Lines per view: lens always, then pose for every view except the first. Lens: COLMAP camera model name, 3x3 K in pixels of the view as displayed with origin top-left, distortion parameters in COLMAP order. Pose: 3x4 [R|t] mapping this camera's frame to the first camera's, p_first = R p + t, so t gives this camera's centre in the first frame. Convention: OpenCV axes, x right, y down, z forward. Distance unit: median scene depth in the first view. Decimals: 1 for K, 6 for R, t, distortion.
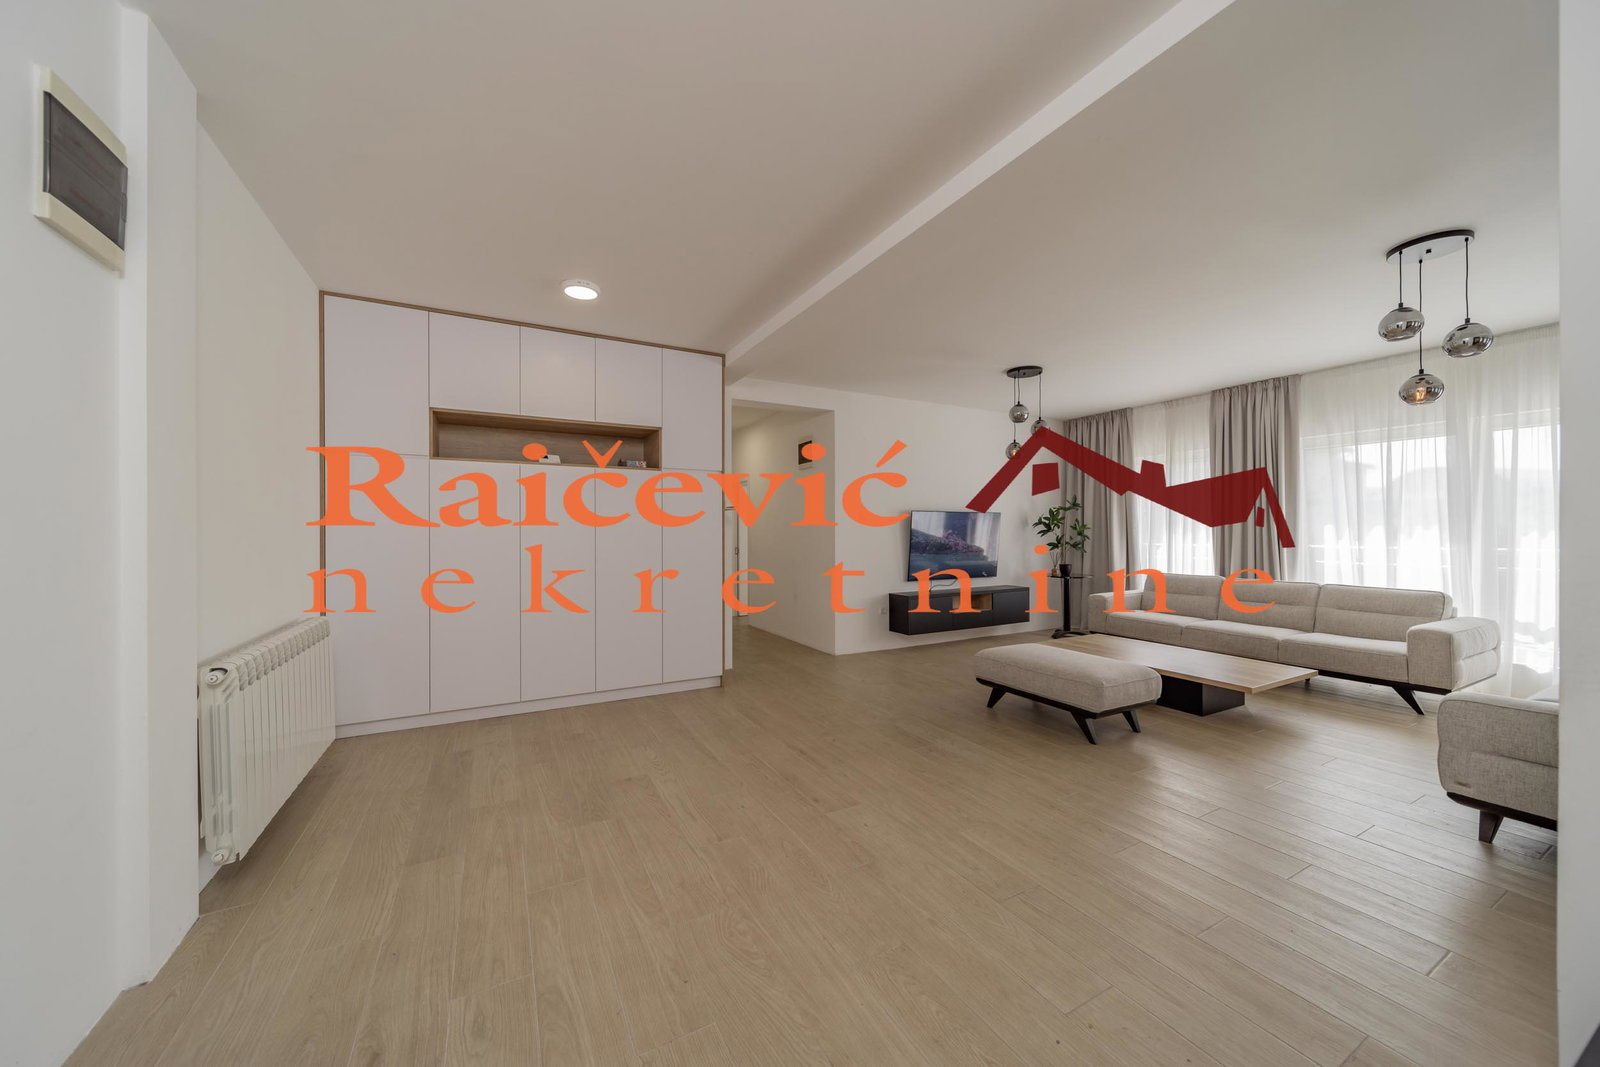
lens RADIAL K [[563.4, 0, 803.6], [0, 563.4, 529.9], [0, 0, 1]] dist [0.002447, 0.000107]
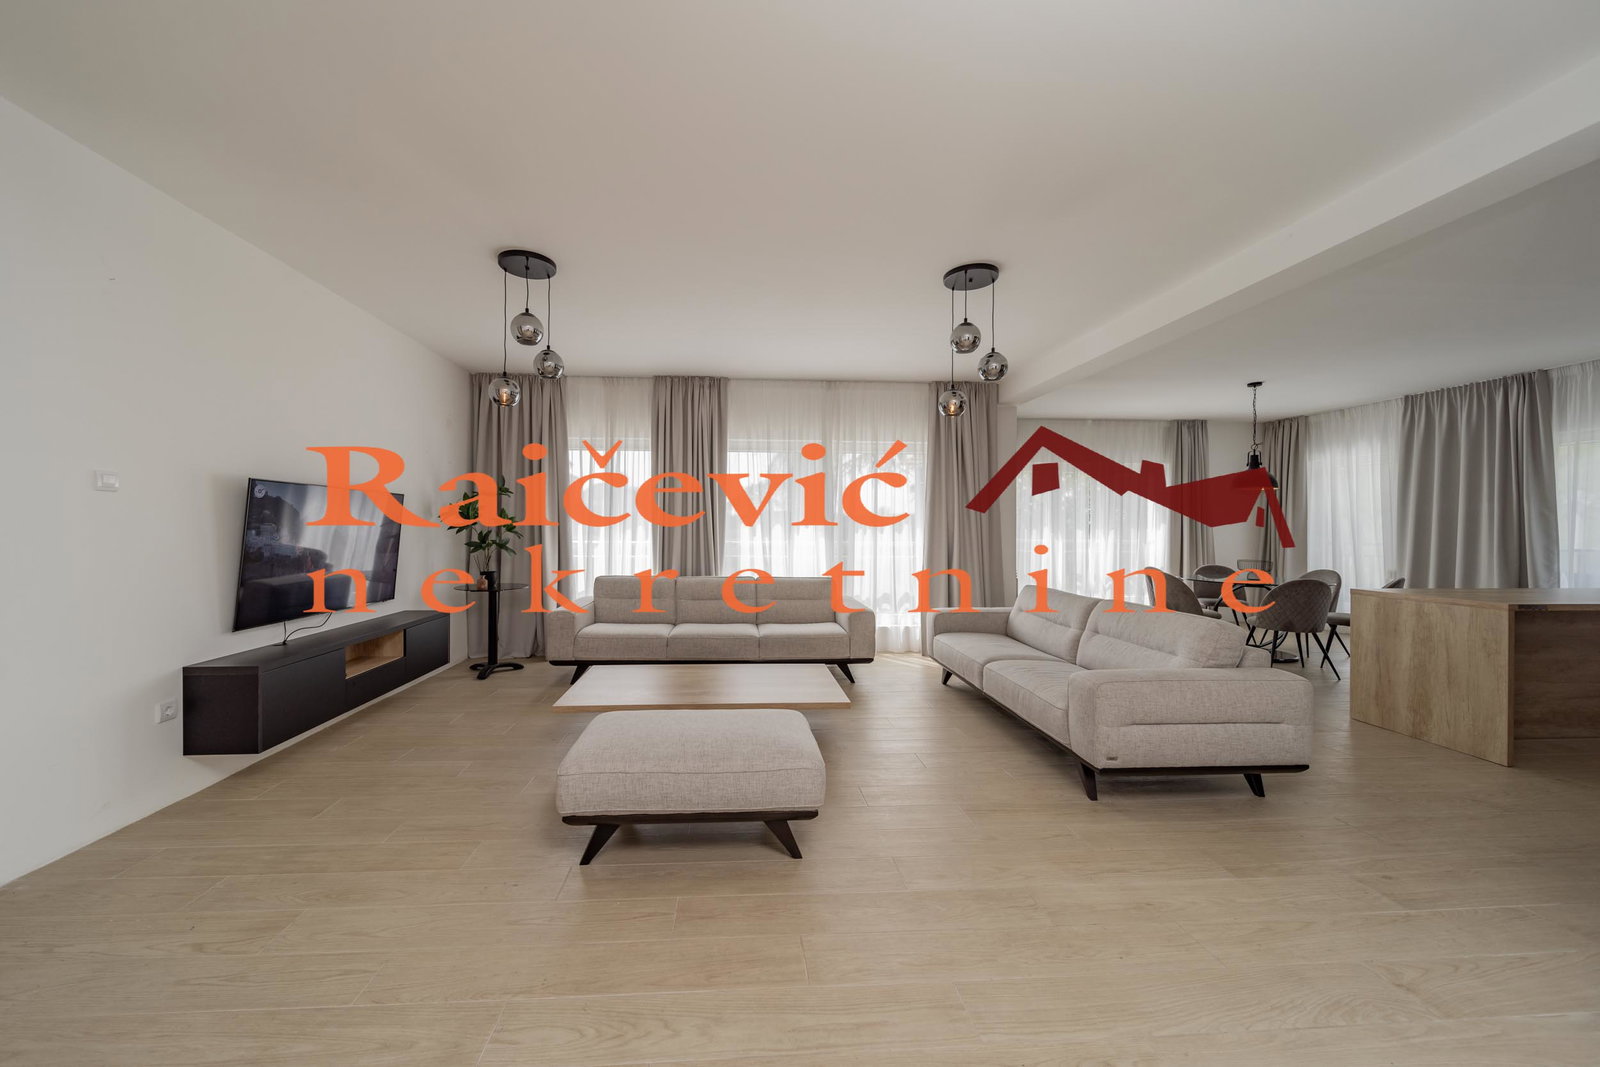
lens RADIAL K [[573.8, 0, 743.7], [0, 573.8, 526.4], [0, 0, 1]] dist [0.000675, -0.000051]
pose [[0.434135, 0.009352, 0.900799, -0.064609], [-0.008427, 0.999945, -0.006320, 0.006050], [-0.900808, -0.004847, 0.434190, 0.500139]]
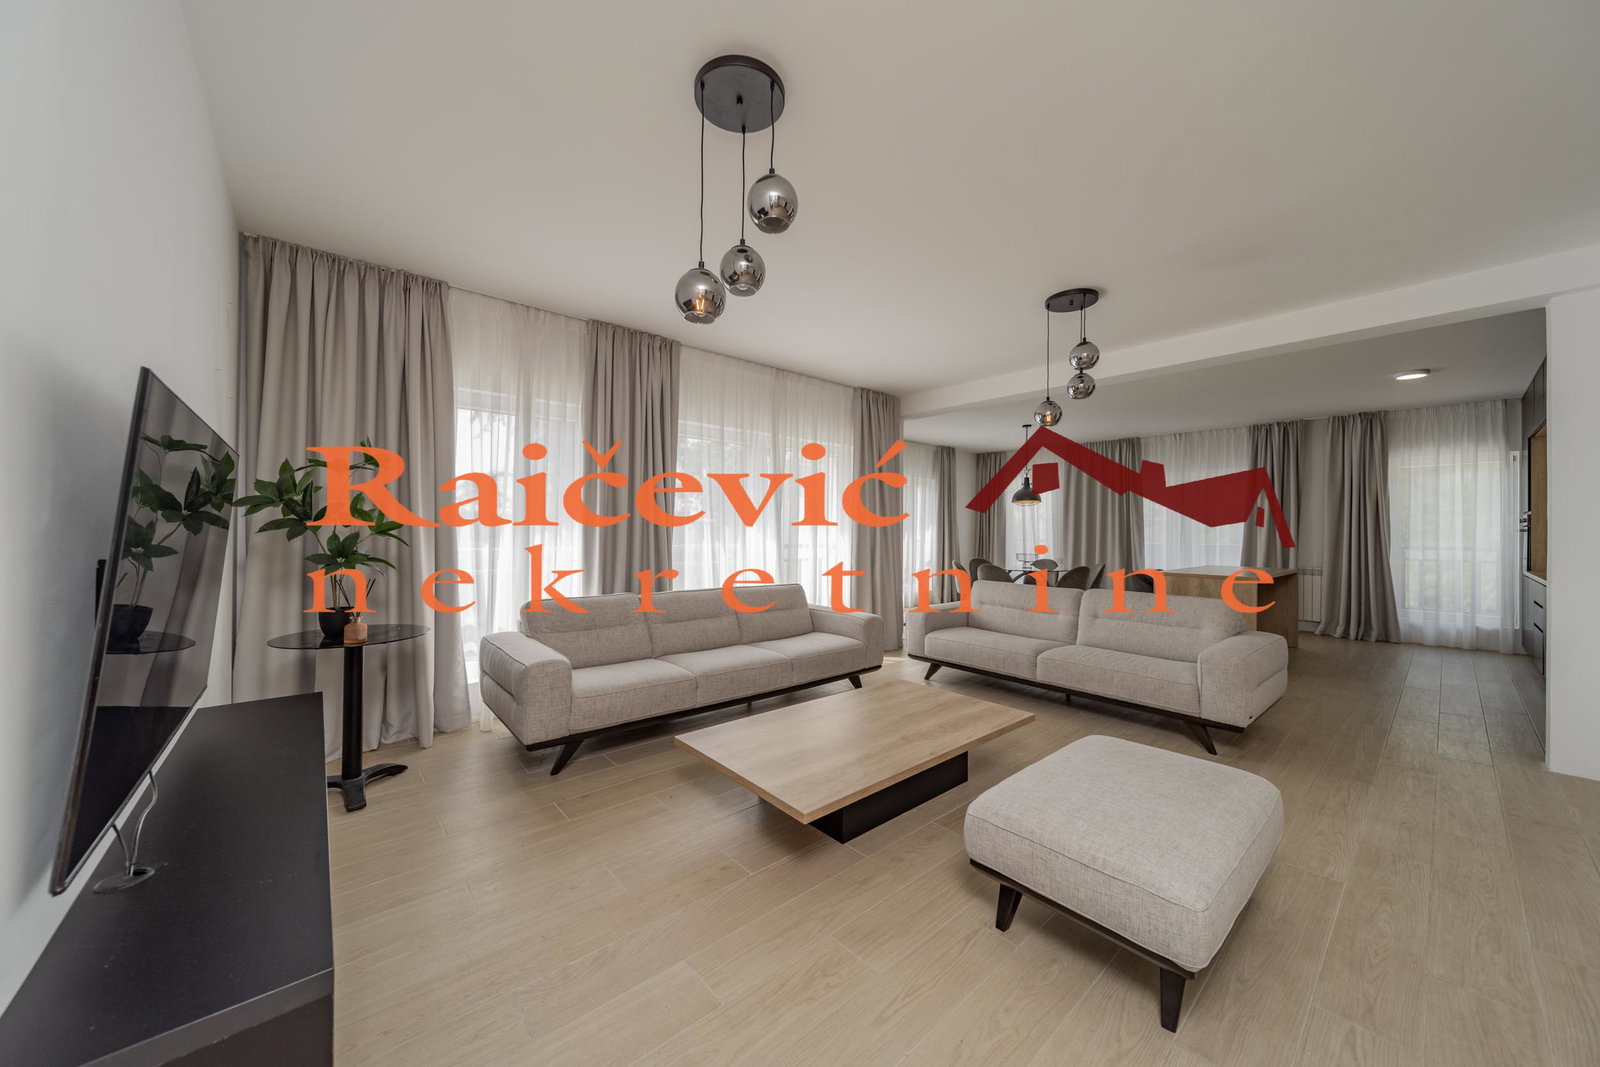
lens RADIAL K [[563.4, 0, 803.6], [0, 563.4, 529.9], [0, 0, 1]] dist [0.002447, 0.000107]
pose [[-0.214199, 0.001940, 0.976788, 0.018656], [-0.007963, 0.999961, -0.003732, 0.004477], [-0.976758, -0.008578, -0.214175, 0.977677]]
